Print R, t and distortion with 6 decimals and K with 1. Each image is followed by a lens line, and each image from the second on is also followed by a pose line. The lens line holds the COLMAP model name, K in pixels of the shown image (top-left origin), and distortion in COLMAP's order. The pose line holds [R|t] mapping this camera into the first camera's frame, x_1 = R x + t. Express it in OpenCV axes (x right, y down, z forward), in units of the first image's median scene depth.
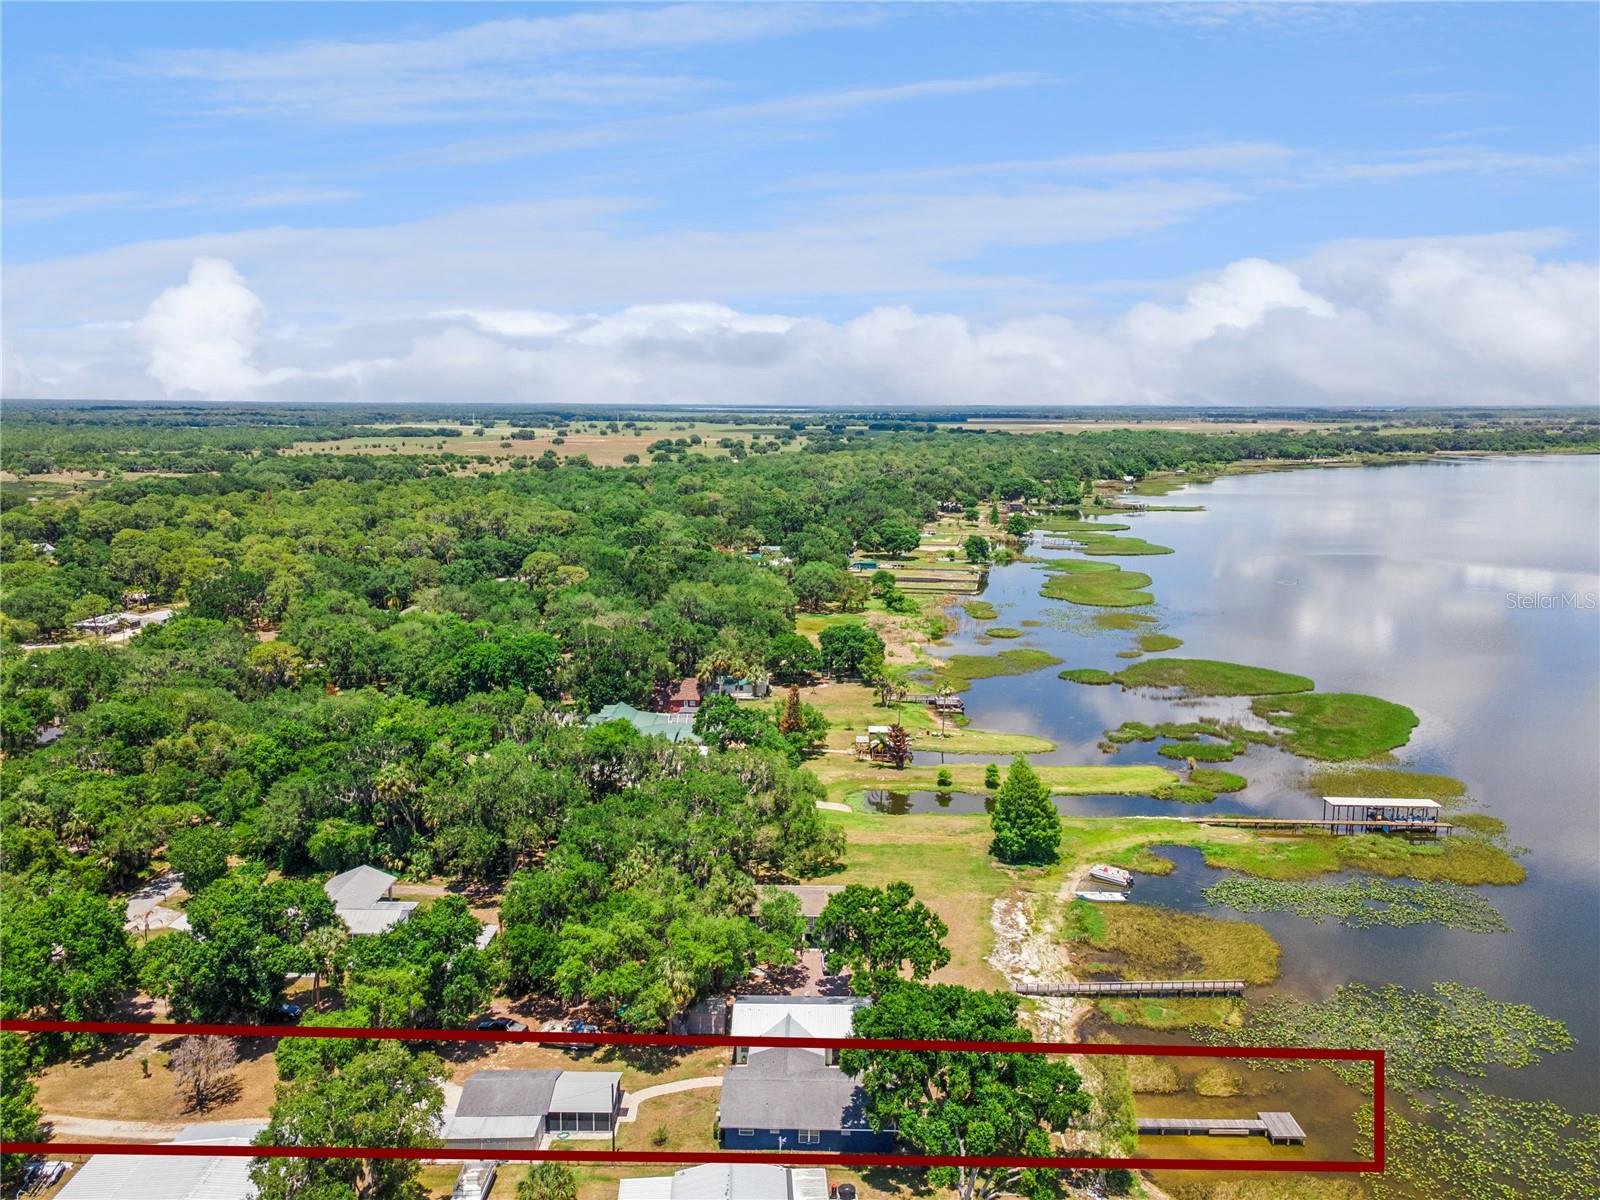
lens RADIAL K [[1194.7, 0, 800.0], [0, 1194.7, 600.0], [0, 0, 1]] dist [0.047499, 0.001783]
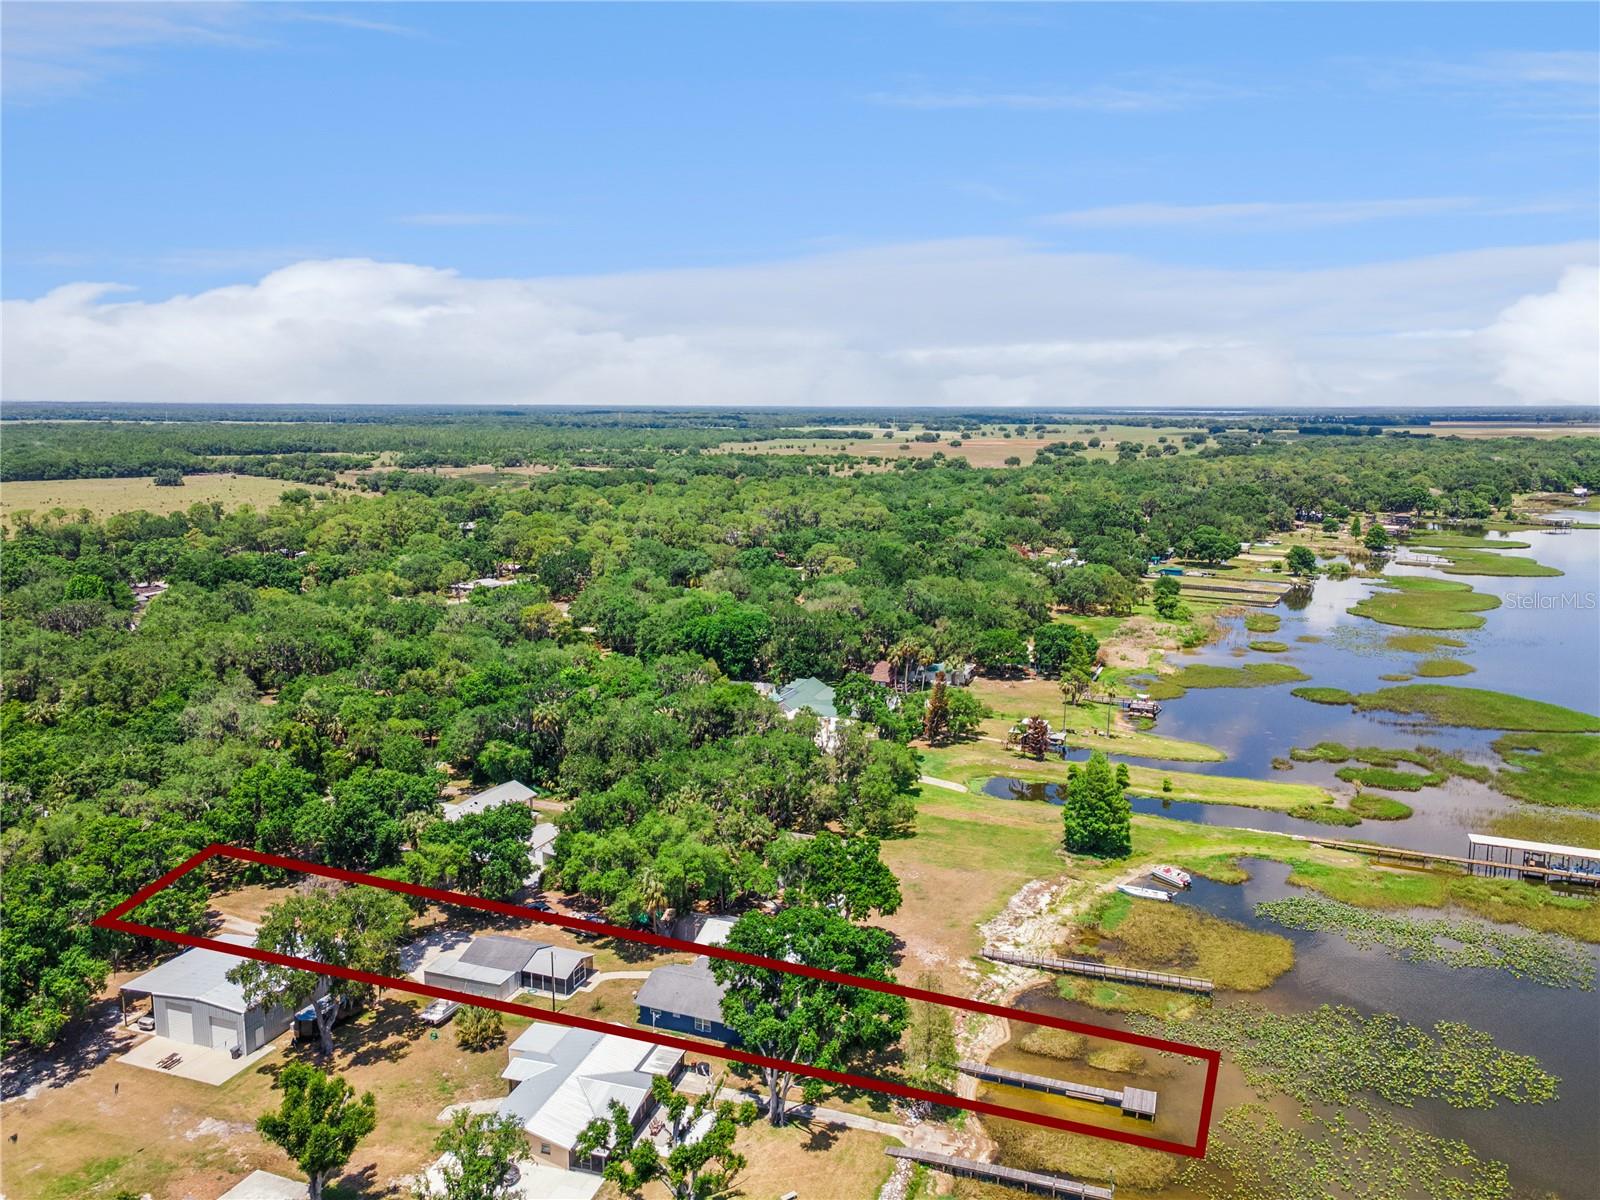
lens RADIAL K [[1194.7, 0, 800.0], [0, 1194.7, 600.0], [0, 0, 1]] dist [0.047499, 0.001783]
pose [[0.937275, 0.056629, -0.343960, 0.306809], [-0.057547, 0.998314, 0.007547, 0.010093], [0.343807, 0.012720, 0.938954, -0.049021]]
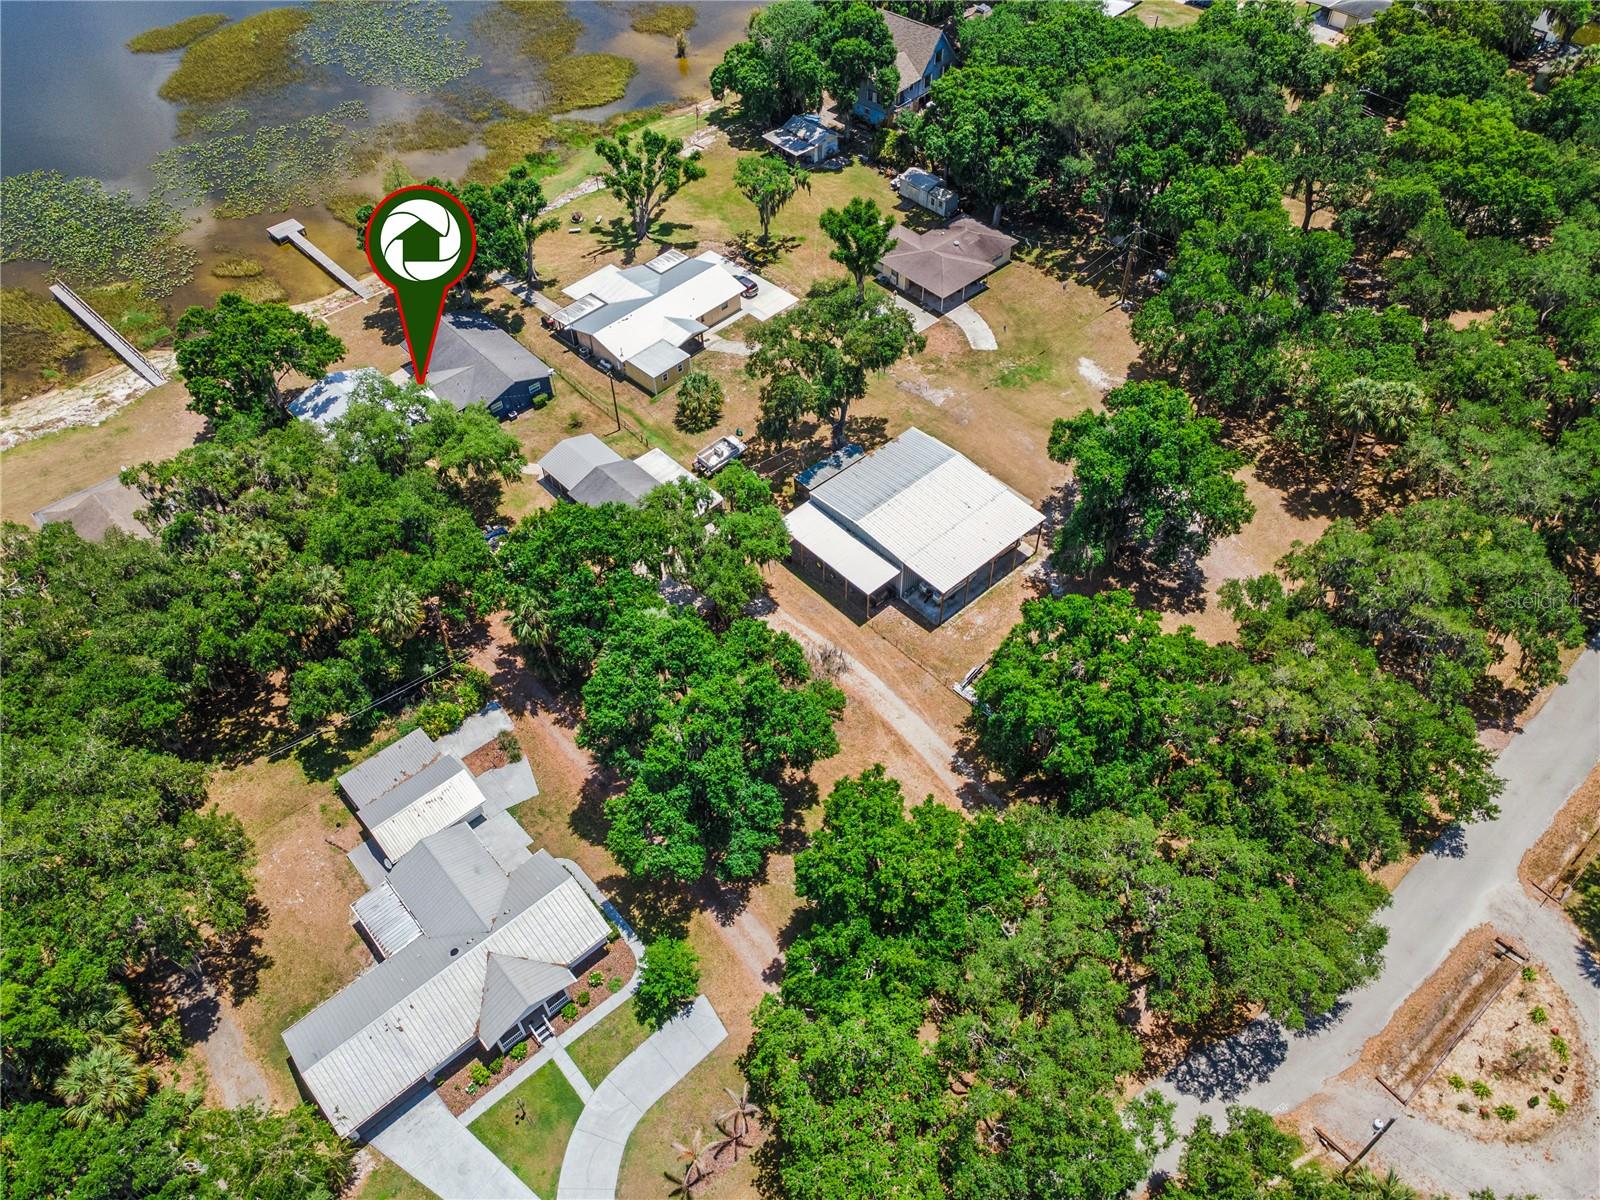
lens RADIAL K [[1167.9, 0, 800.0], [0, 1167.9, 600.0], [0, 0, 1]] dist [0.019721, 0.042296]
pose [[-0.680693, -0.541325, 0.493583, -0.588399], [0.137564, 0.567331, 0.811919, -0.219124], [-0.719537, 0.620566, -0.311711, 0.844791]]
